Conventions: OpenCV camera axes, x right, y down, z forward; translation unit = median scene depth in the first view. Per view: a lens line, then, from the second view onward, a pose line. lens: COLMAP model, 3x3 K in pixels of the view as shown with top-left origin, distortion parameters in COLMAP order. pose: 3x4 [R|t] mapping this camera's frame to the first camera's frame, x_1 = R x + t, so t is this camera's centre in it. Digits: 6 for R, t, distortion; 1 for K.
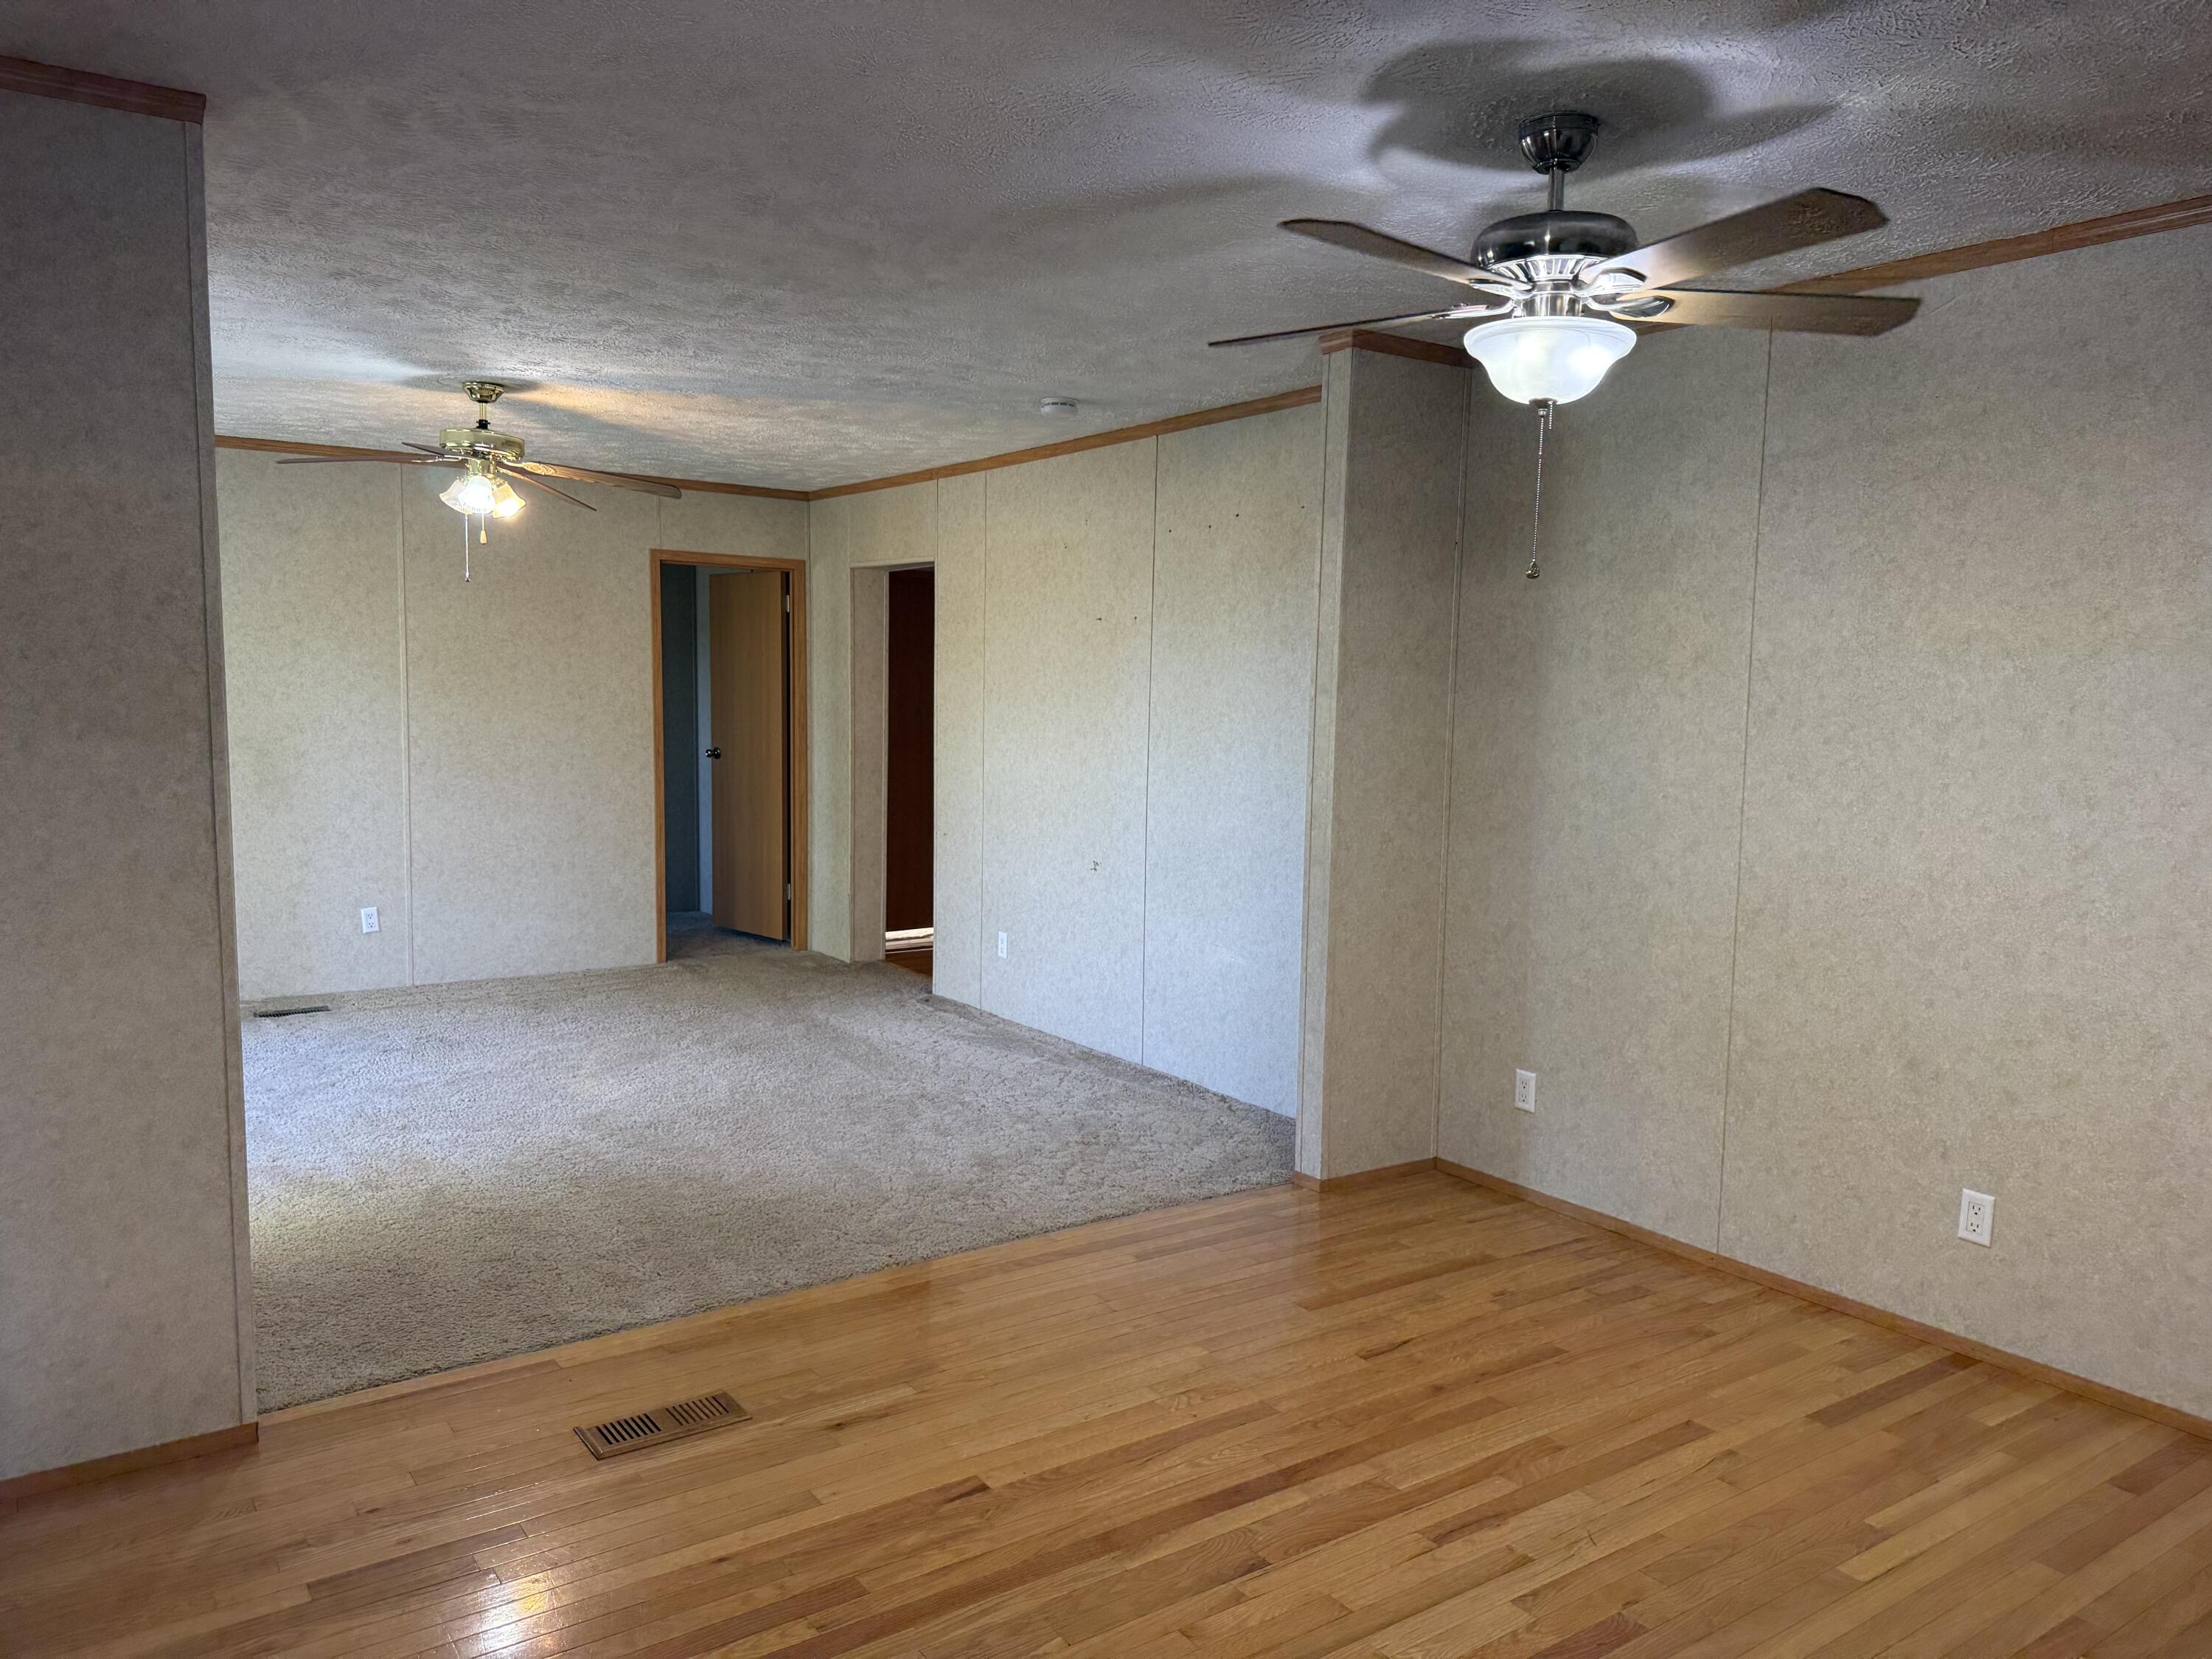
lens RADIAL K [[1564.7, 0, 1096.6], [0, 1564.7, 842.1], [0, 0, 1]] dist [0.157365, -0.320821]
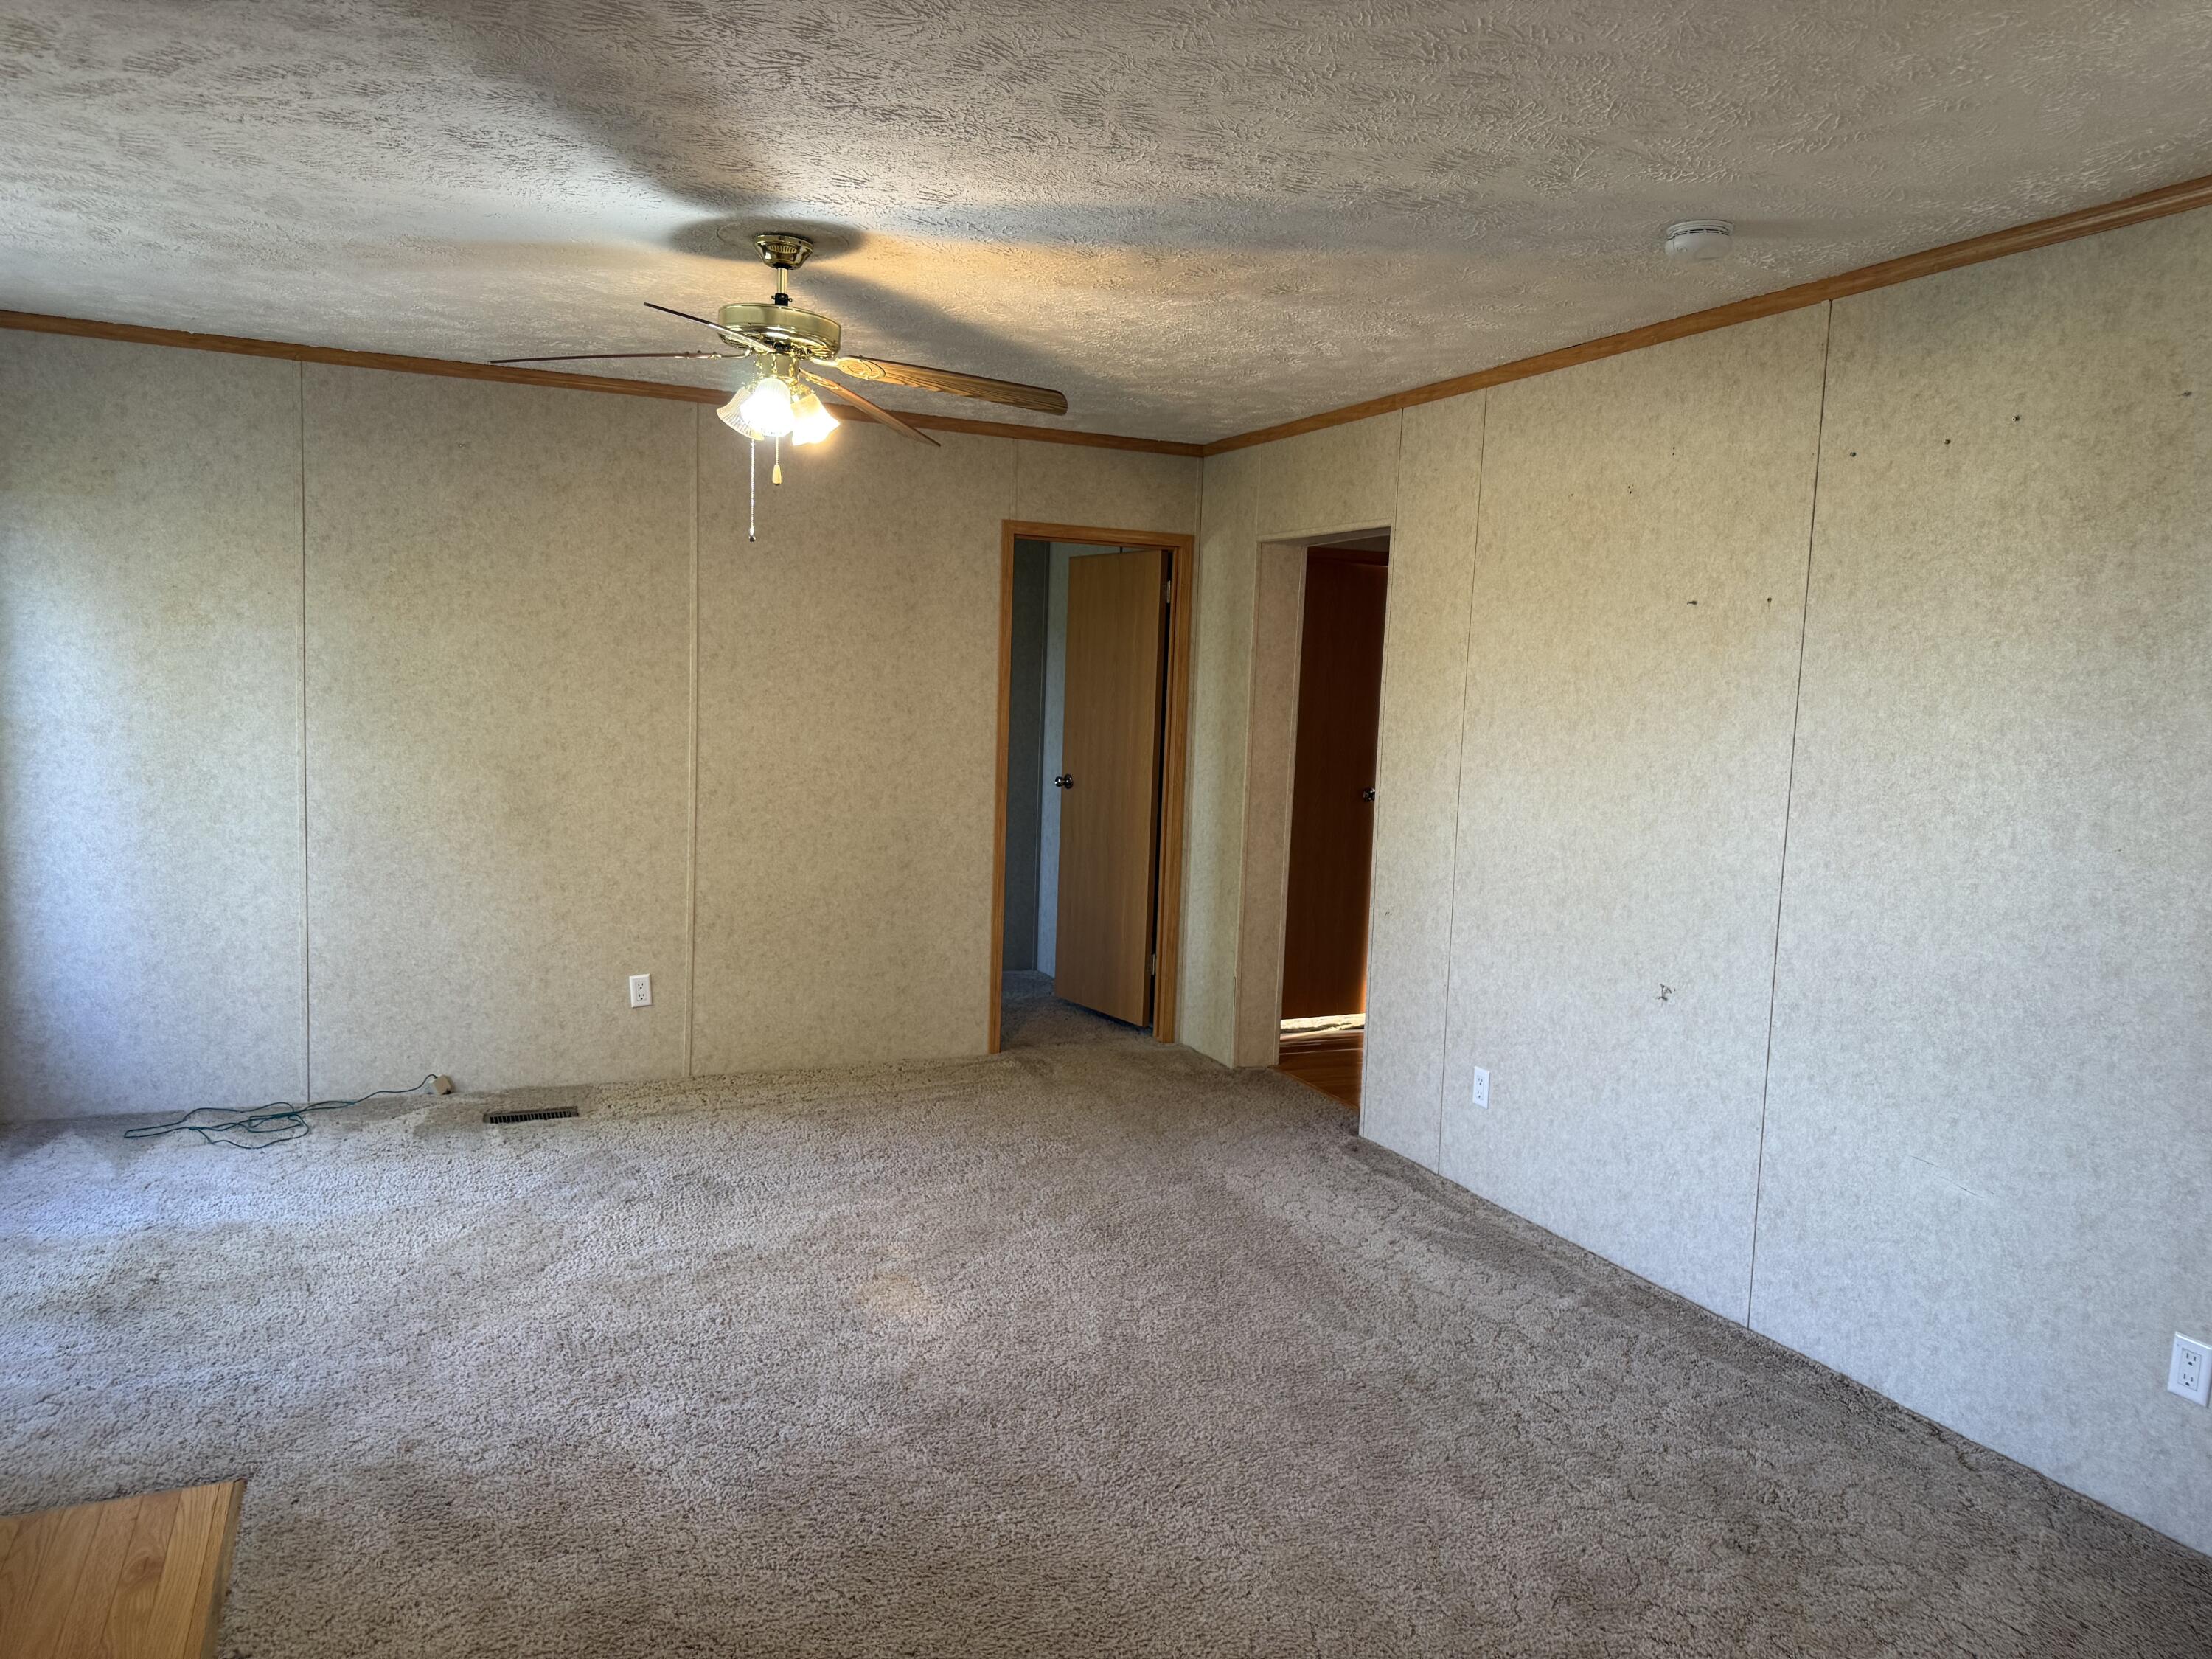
lens RADIAL K [[1565.3, 0, 1101.3], [0, 1565.3, 835.4], [0, 0, 1]] dist [0.161196, -0.257834]
pose [[0.981021, 0.035963, -0.190535, -0.090552], [-0.037688, 0.999275, -0.005439, -0.031689], [0.190201, 0.012516, 0.981665, 0.283846]]
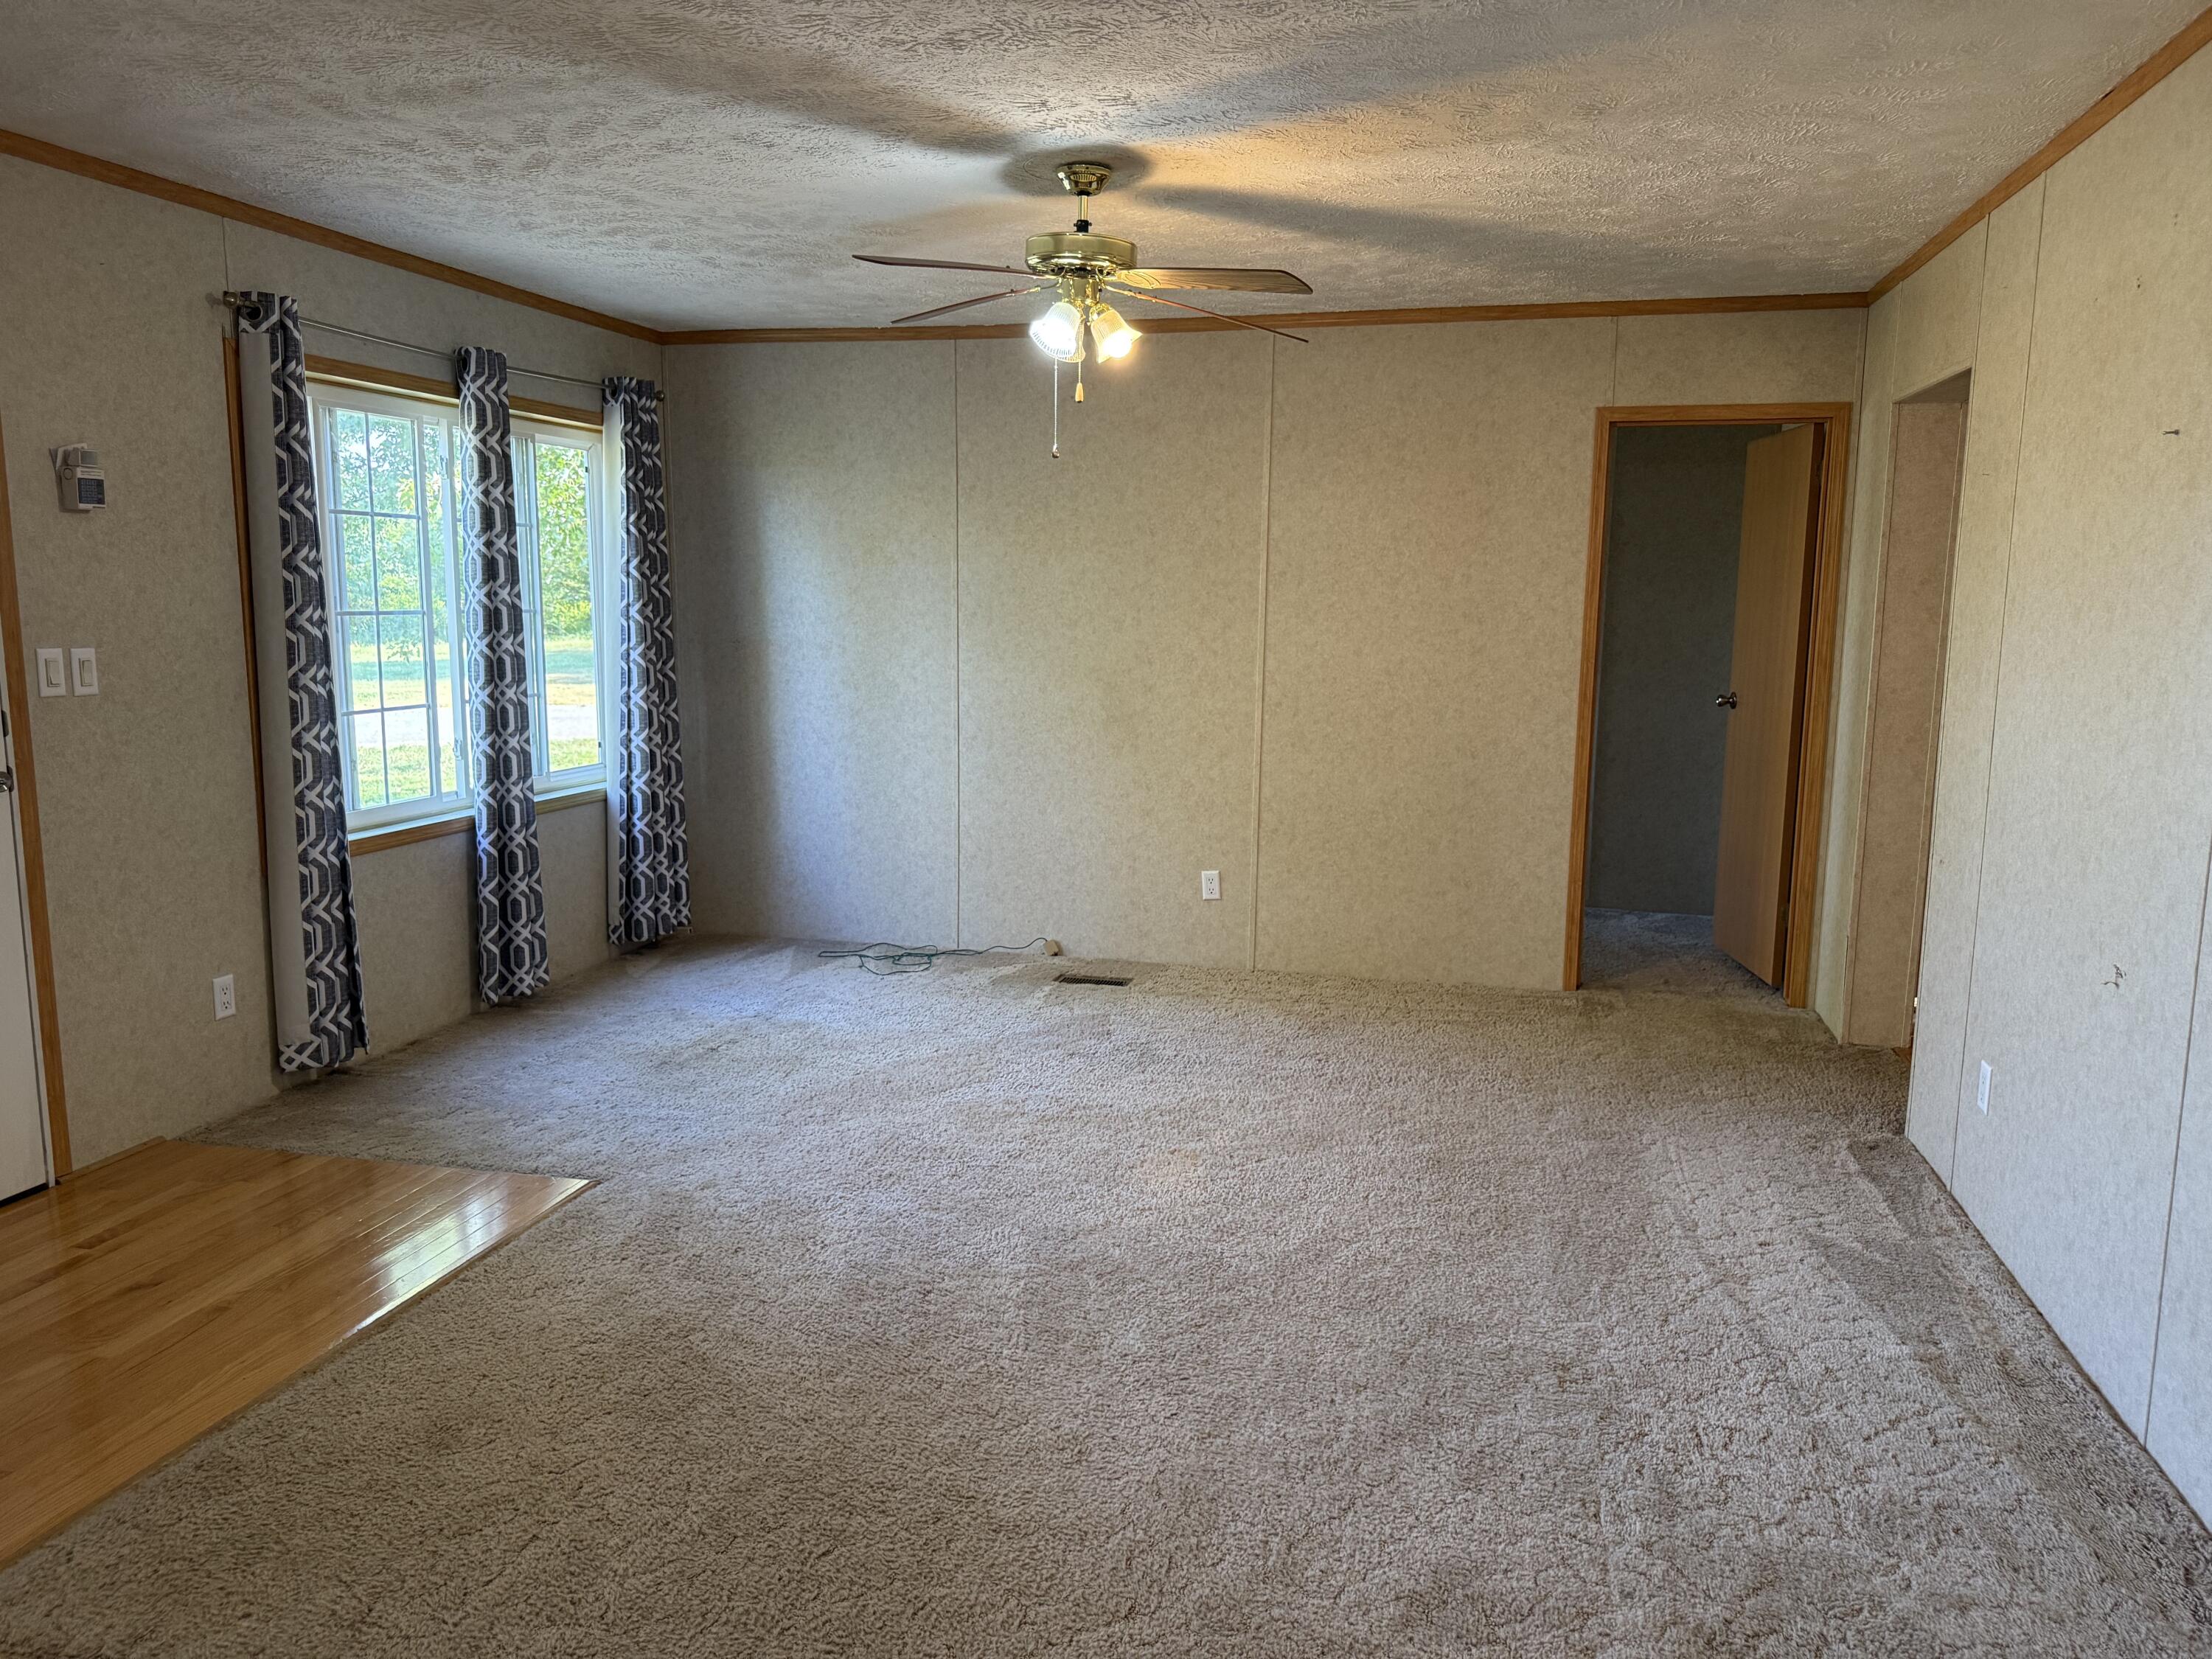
lens RADIAL K [[1565.3, 0, 1101.3], [0, 1565.3, 835.4], [0, 0, 1]] dist [0.161196, -0.257834]
pose [[0.659458, 0.100910, -0.744938, 0.130334], [-0.072851, 0.994864, 0.070274, -0.032904], [0.748204, 0.007926, 0.663422, 0.403537]]
